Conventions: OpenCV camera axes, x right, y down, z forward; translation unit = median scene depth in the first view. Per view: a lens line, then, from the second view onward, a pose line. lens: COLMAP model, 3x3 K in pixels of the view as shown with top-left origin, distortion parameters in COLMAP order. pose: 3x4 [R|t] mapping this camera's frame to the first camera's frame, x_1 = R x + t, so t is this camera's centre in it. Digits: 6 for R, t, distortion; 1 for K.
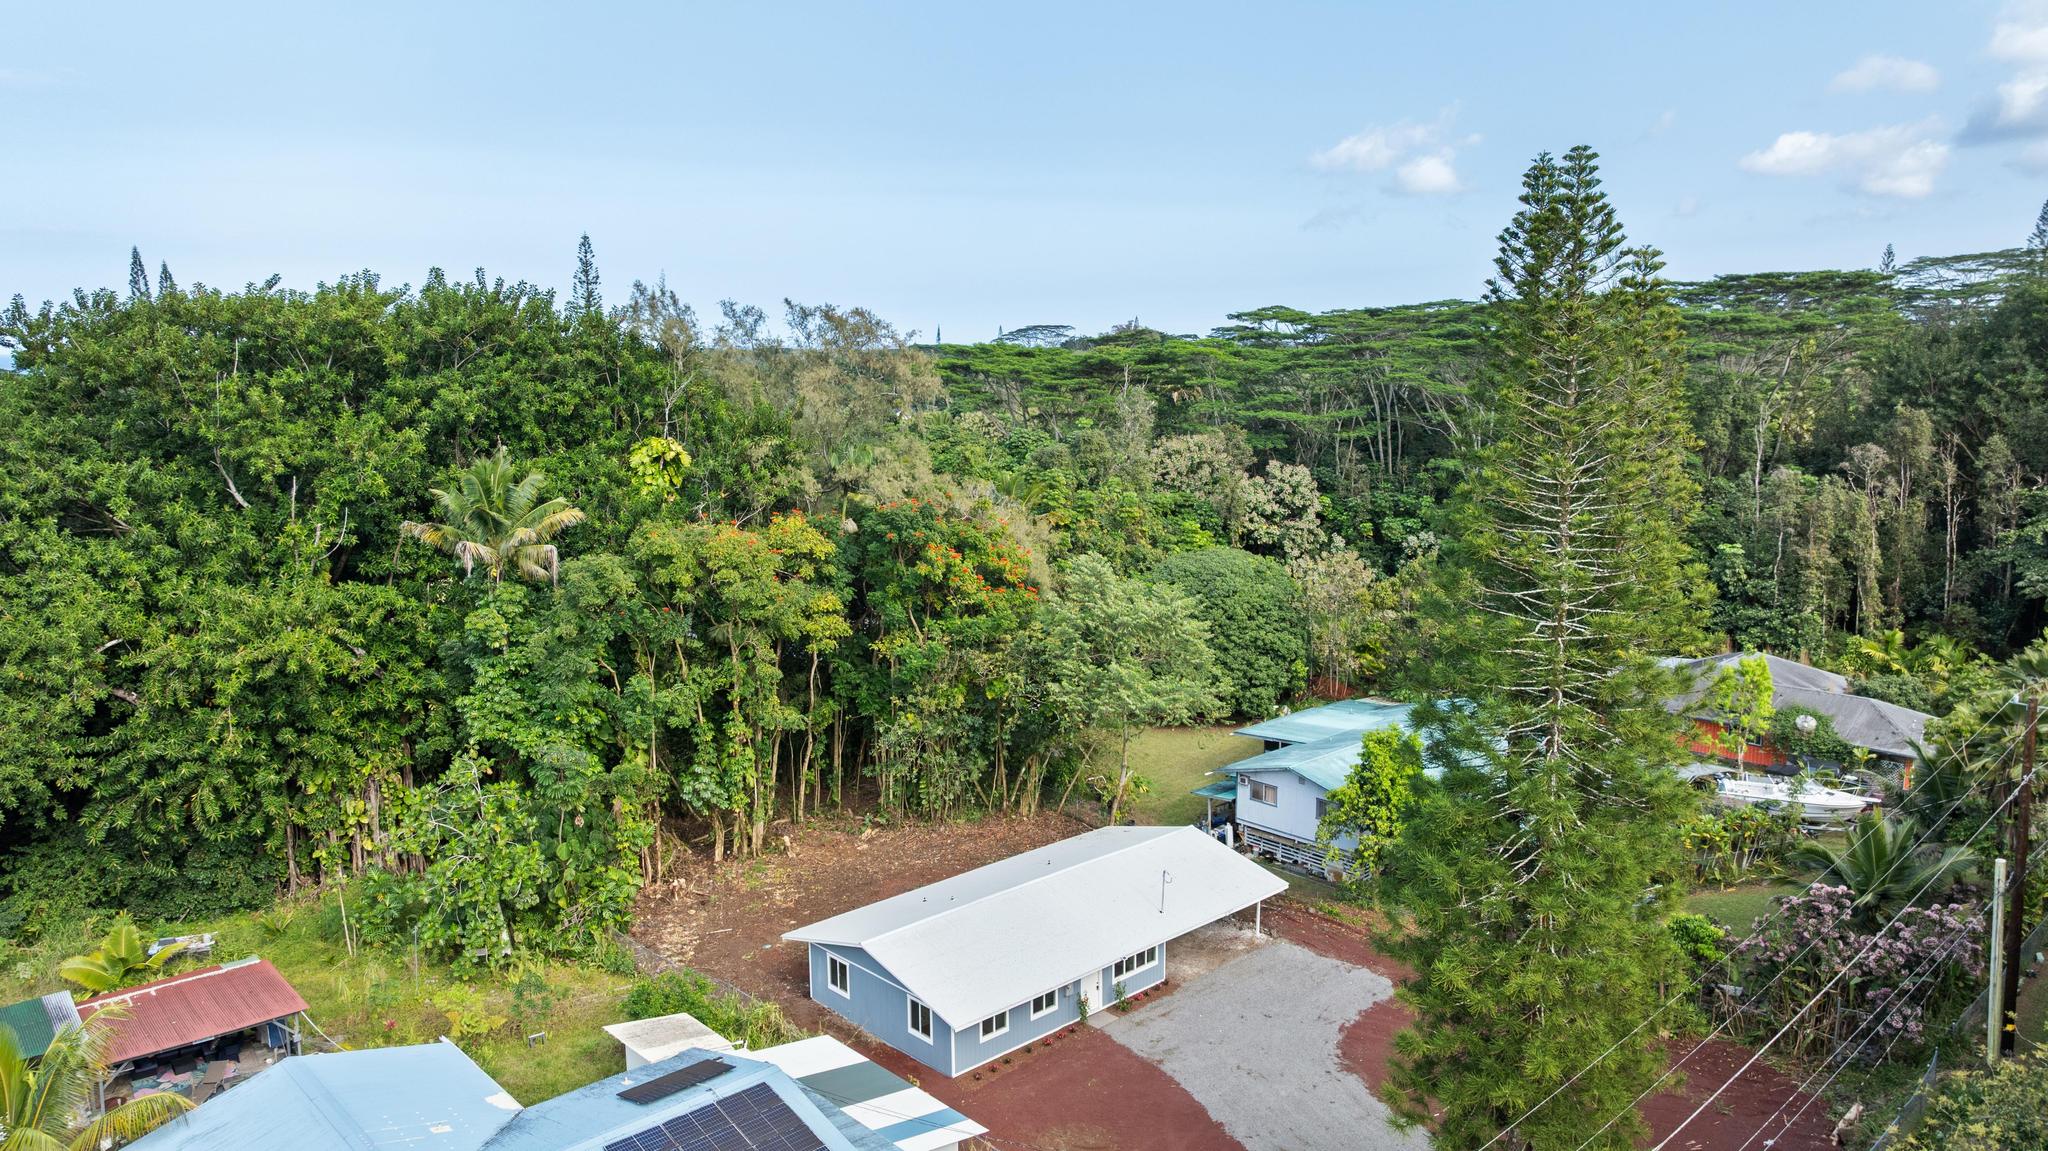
lens RADIAL K [[1437.2, 0, 1024.0], [0, 1437.2, 575.5], [0, 0, 1]] dist [-0.025830, 0.006510]
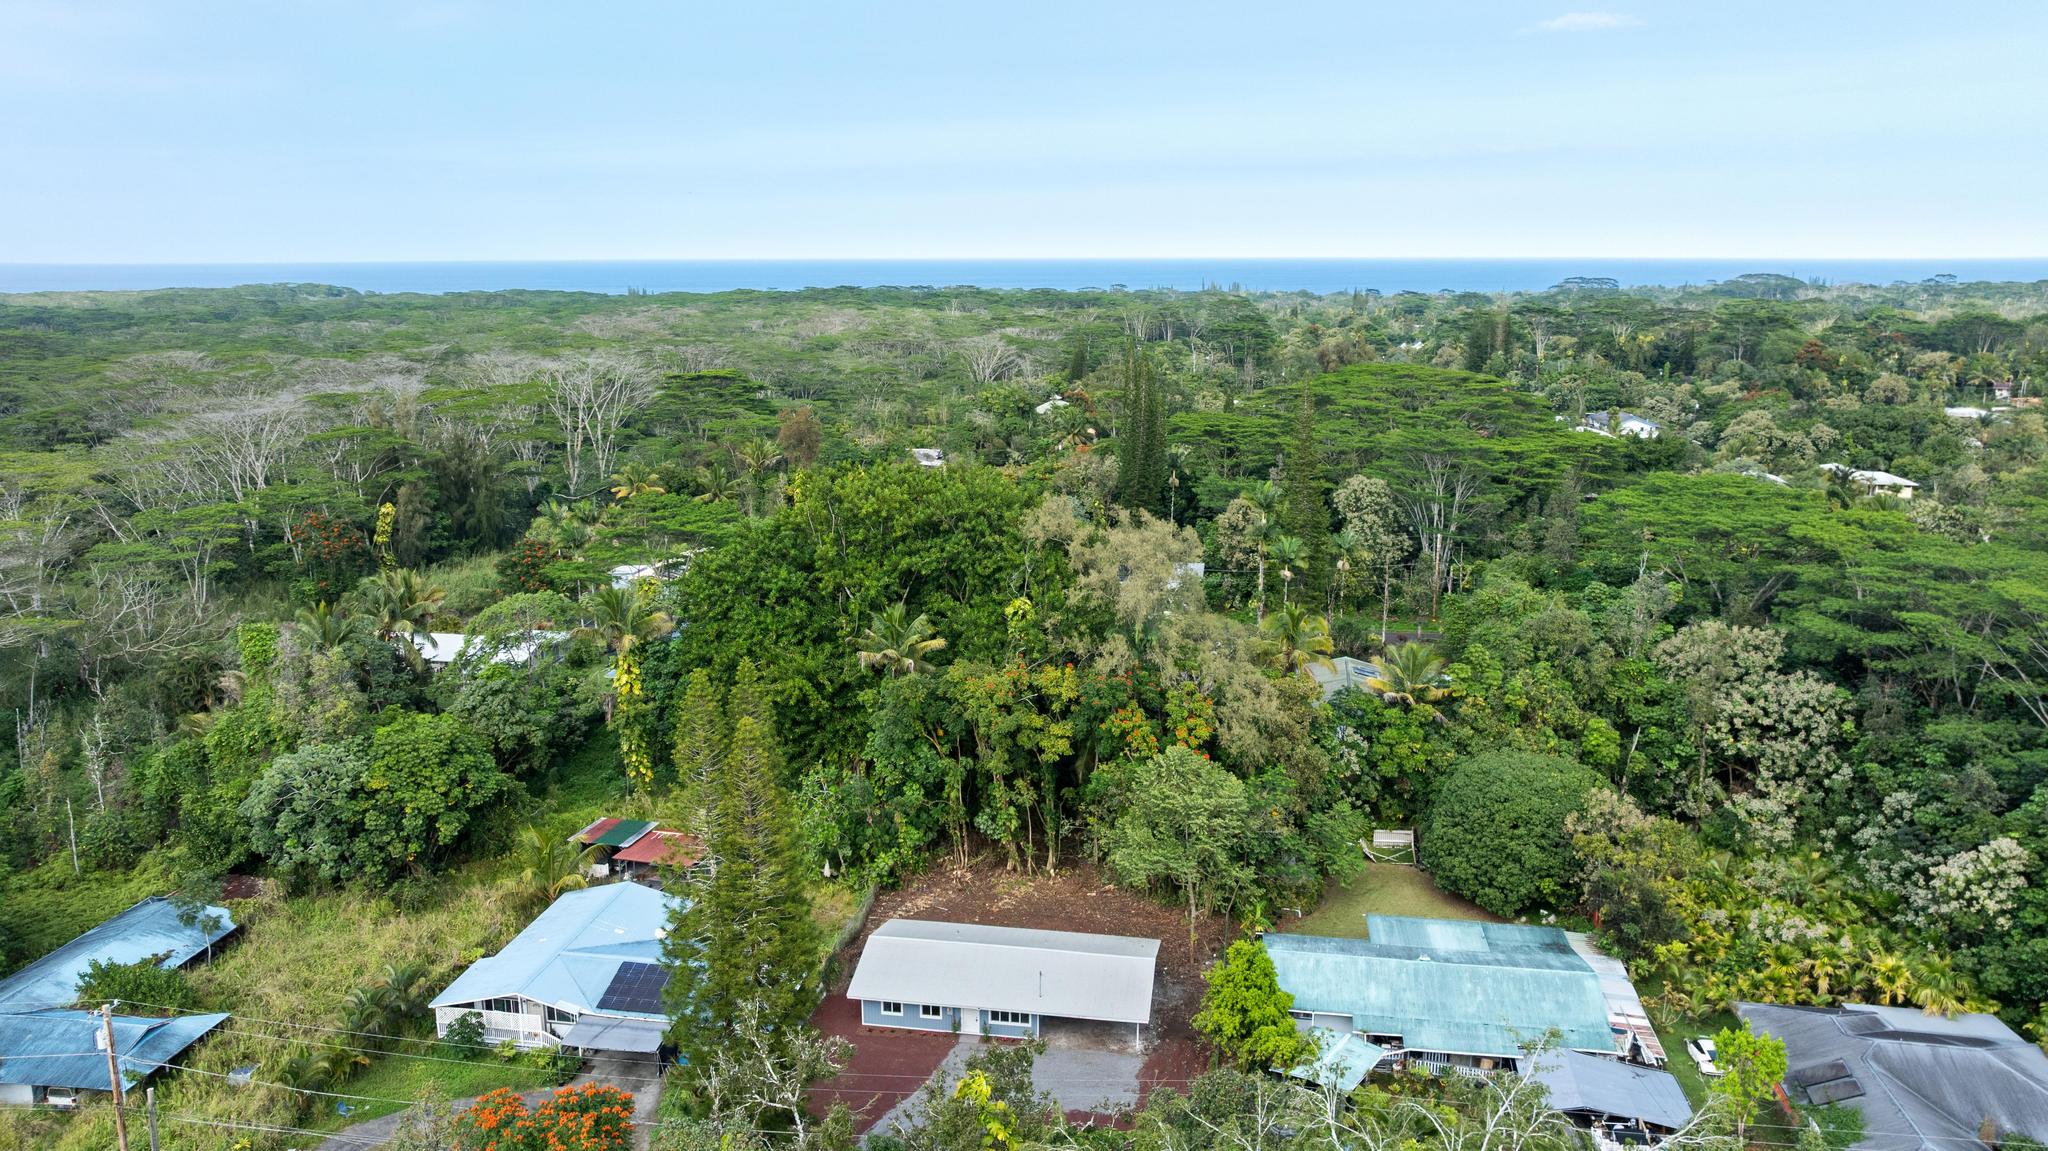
lens RADIAL K [[1437.2, 0, 1024.0], [0, 1437.2, 575.5], [0, 0, 1]] dist [-0.025830, 0.006510]
pose [[0.609252, 0.180234, -0.772222, 1.235082], [-0.130918, 0.983326, 0.126216, -0.413454], [0.782095, 0.024200, 0.622690, 0.025288]]
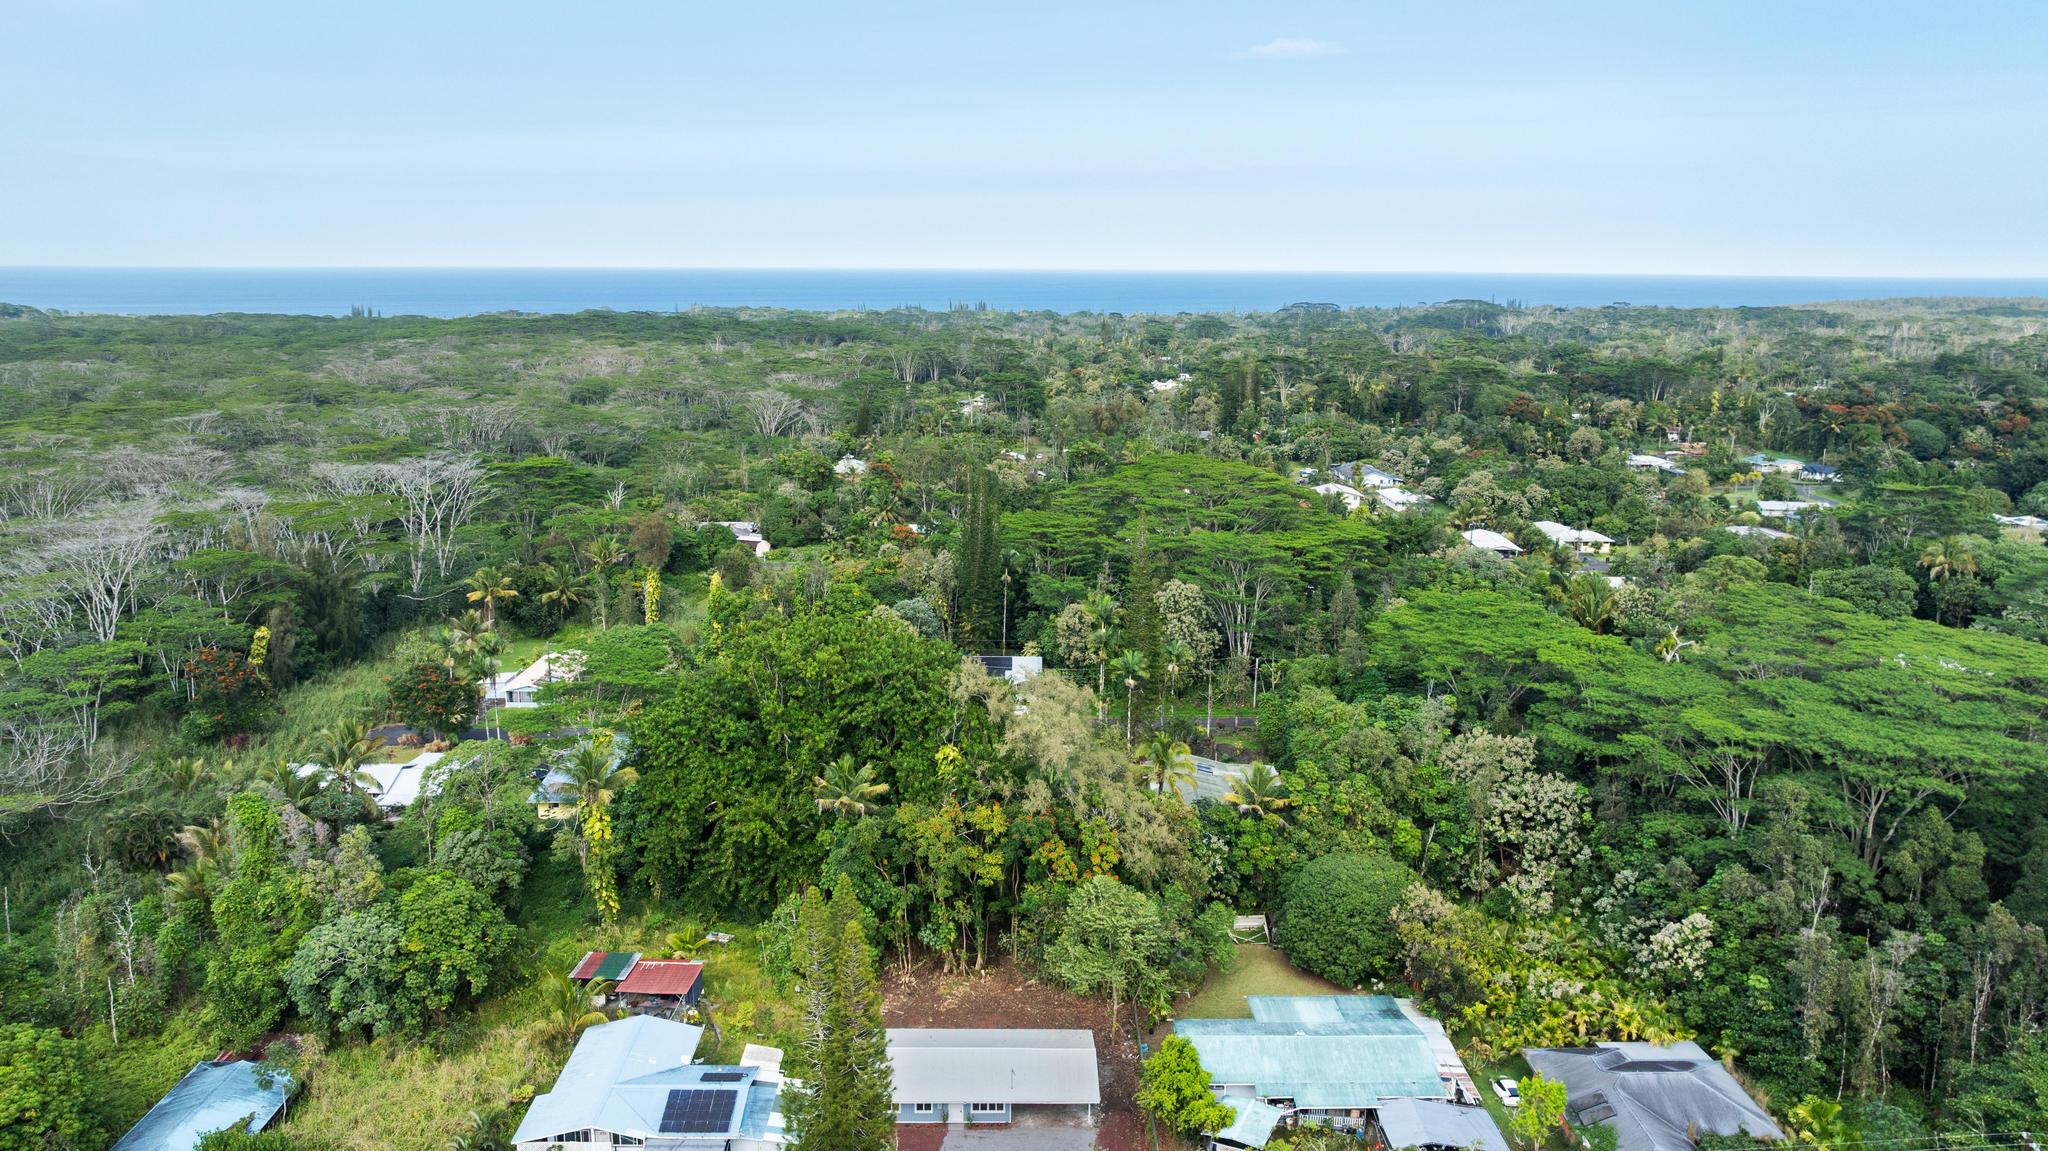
lens RADIAL K [[1437.2, 0, 1024.0], [0, 1437.2, 575.5], [0, 0, 1]] dist [-0.025830, 0.006510]
pose [[0.738783, 0.155856, -0.655674, 1.319412], [-0.122377, 0.987742, 0.096901, -0.663413], [0.662740, 0.008651, 0.748800, -0.458784]]
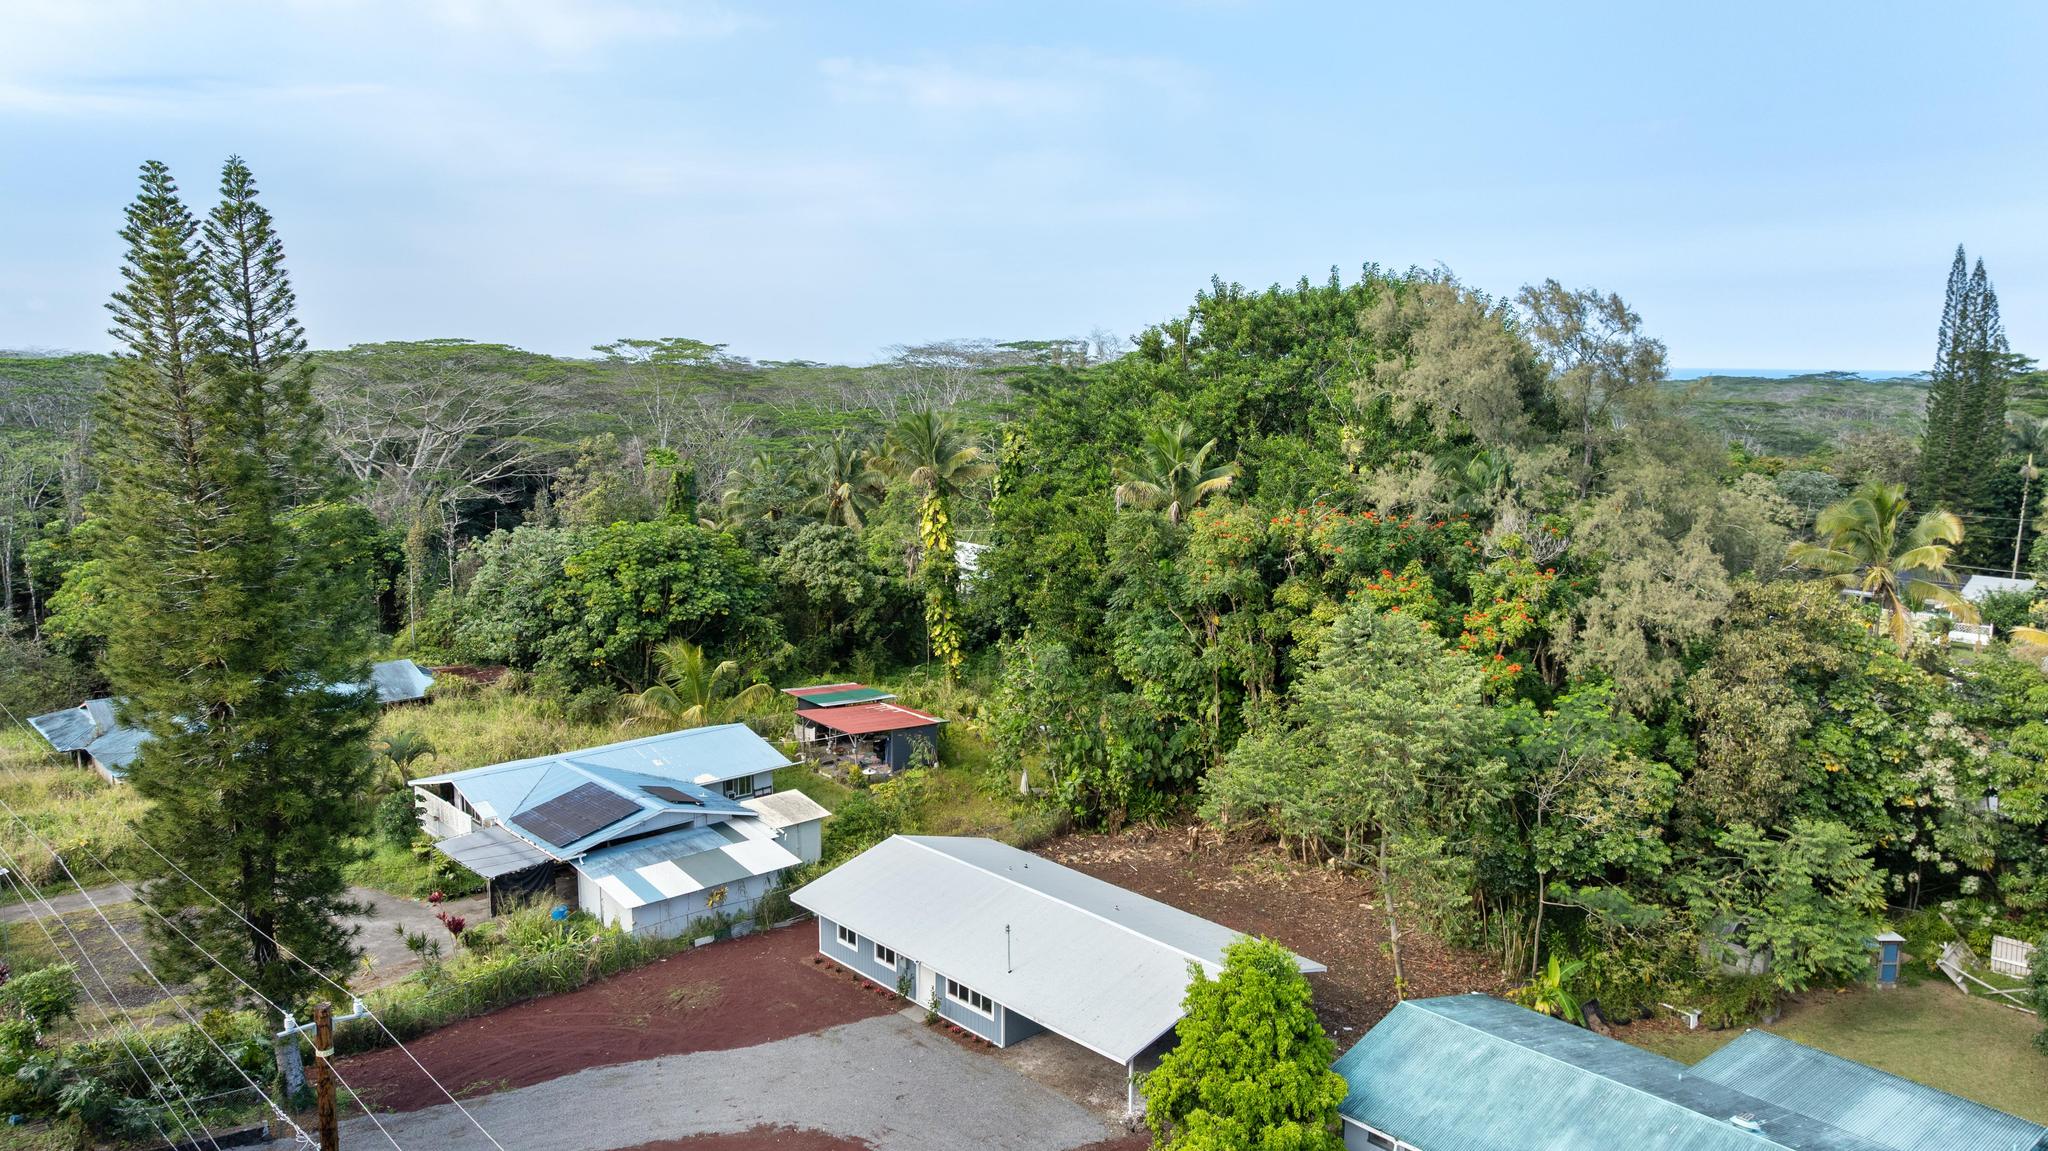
lens RADIAL K [[1417.5, 0, 1024.0], [0, 1417.5, 575.5], [0, 0, 1]] dist [-0.055637, 0.000930]
pose [[-0.007026, 0.158176, -0.987386, 0.945034], [-0.164022, 0.973854, 0.157175, -0.143406], [0.986432, 0.163058, 0.019103, 0.993456]]
